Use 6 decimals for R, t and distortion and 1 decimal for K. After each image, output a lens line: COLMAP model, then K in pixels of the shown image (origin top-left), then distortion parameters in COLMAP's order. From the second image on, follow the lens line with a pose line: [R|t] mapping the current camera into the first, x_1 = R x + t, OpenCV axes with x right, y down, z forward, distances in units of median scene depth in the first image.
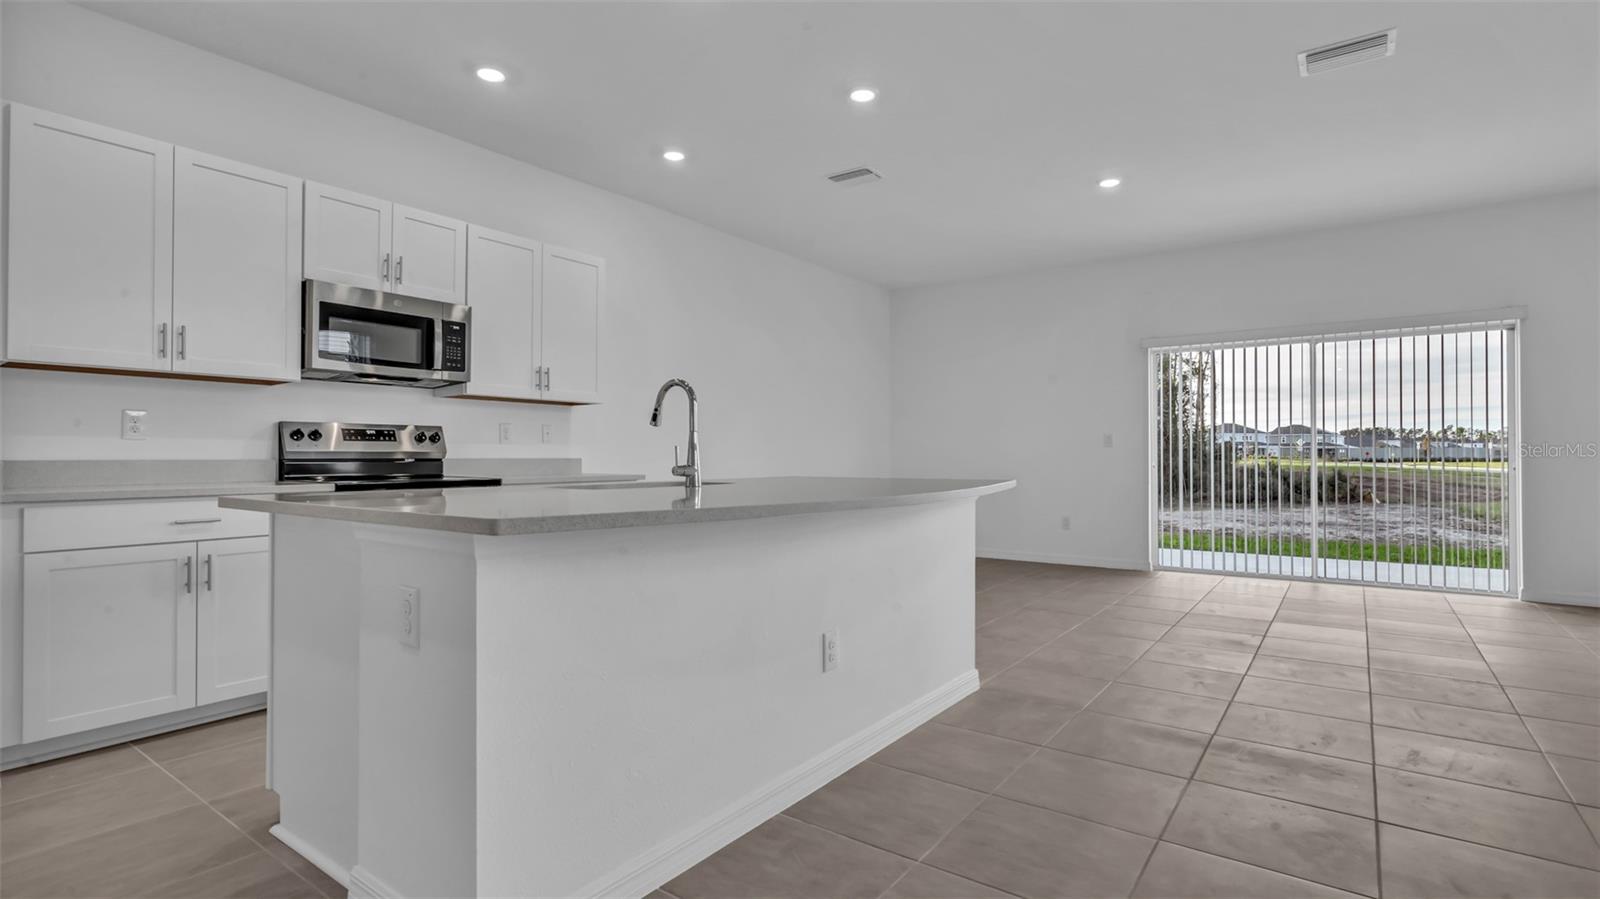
lens RADIAL K [[744.1, 0, 800.0], [0, 744.1, 449.5], [0, 0, 1]] dist [0.003953, -0.000758]
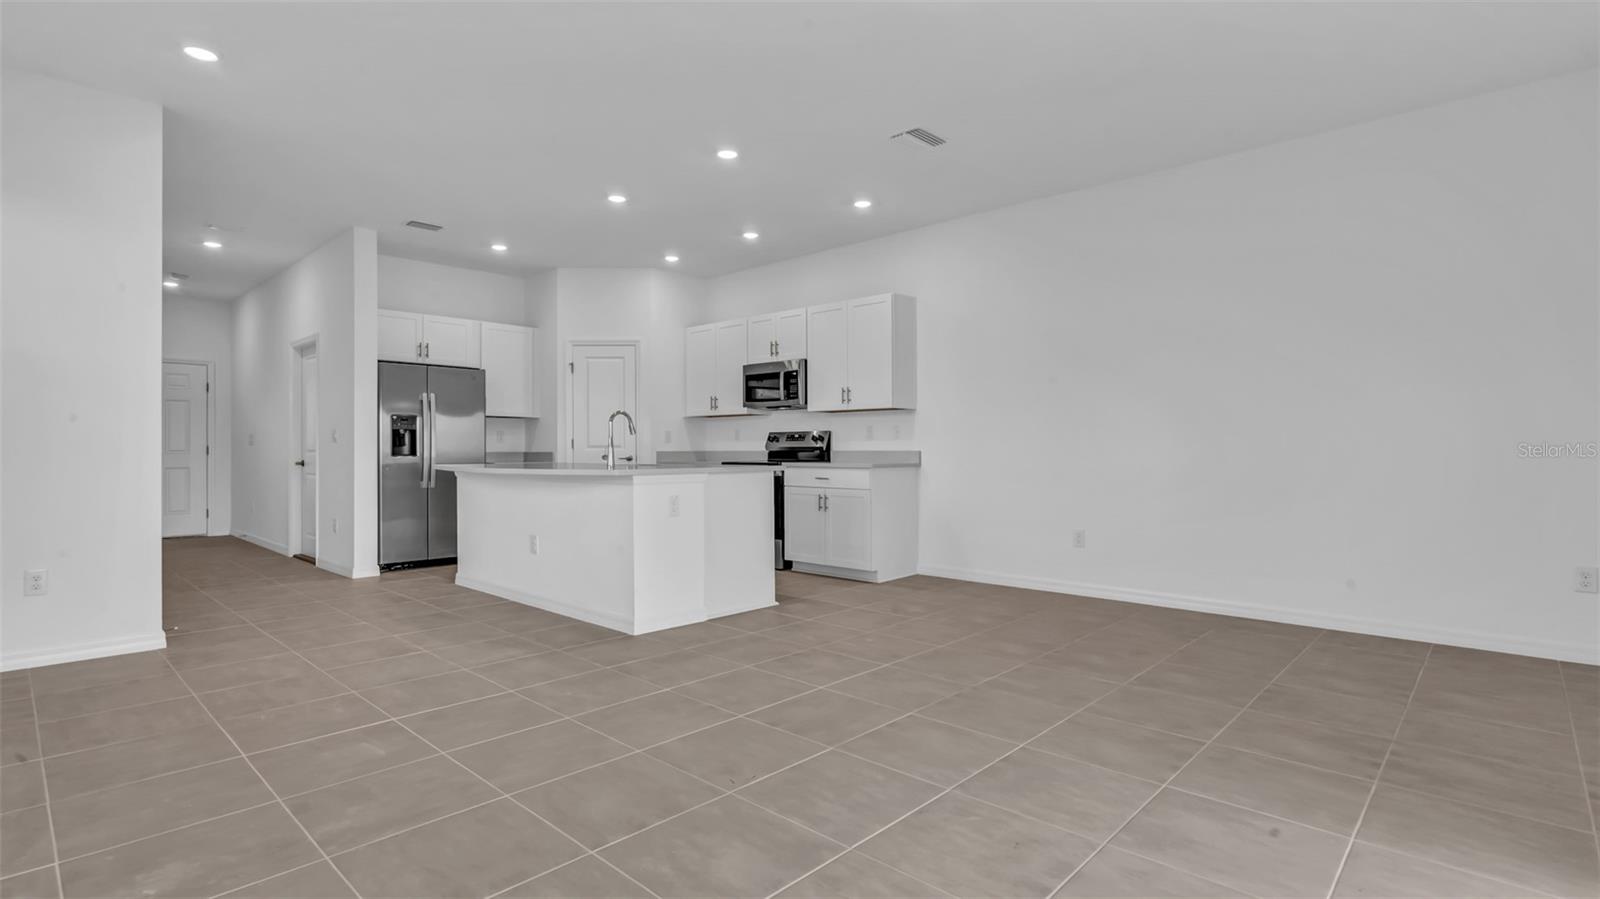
lens RADIAL K [[753.6, 0, 800.0], [0, 753.6, 449.5], [0, 0, 1]] dist [0.002002, 0.000665]
pose [[-0.106253, 0.001873, -0.994337, 1.398502], [0.010662, 0.999943, 0.000744, 0.009068], [0.994282, -0.010523, -0.106267, 1.338959]]
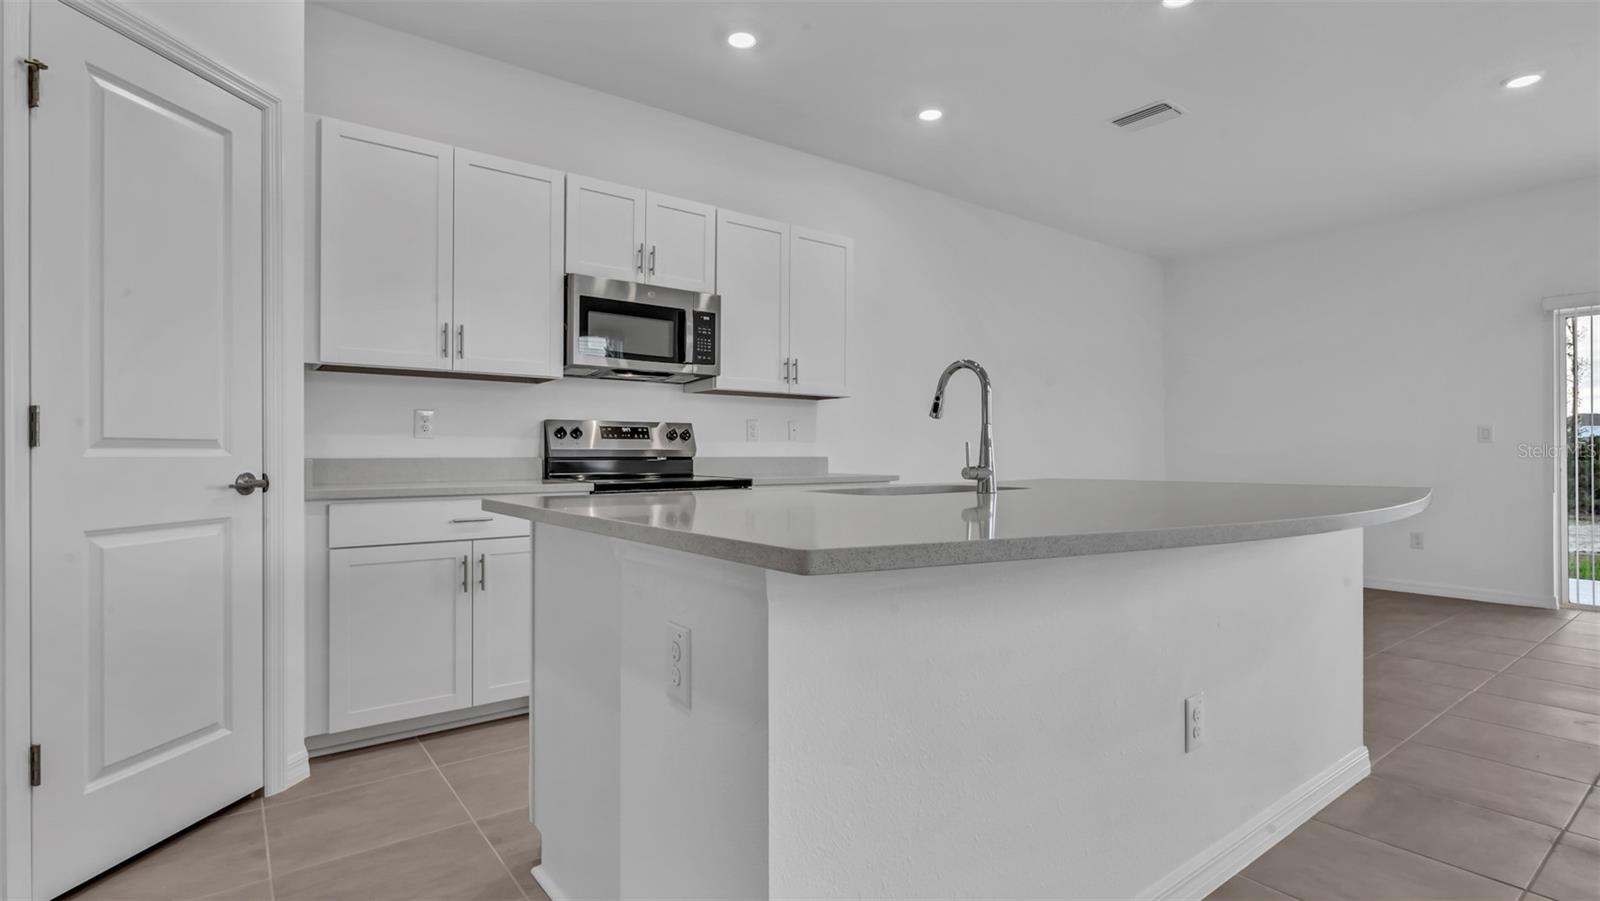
lens RADIAL K [[753.6, 0, 800.0], [0, 753.6, 450.5], [0, 0, 1]] dist [0.002002, 0.000665]
pose [[0.957836, -0.000784, -0.287315, -0.083007], [0.001802, 0.999993, 0.003279, 0.001113], [0.287311, -0.003659, 0.957830, 0.133534]]
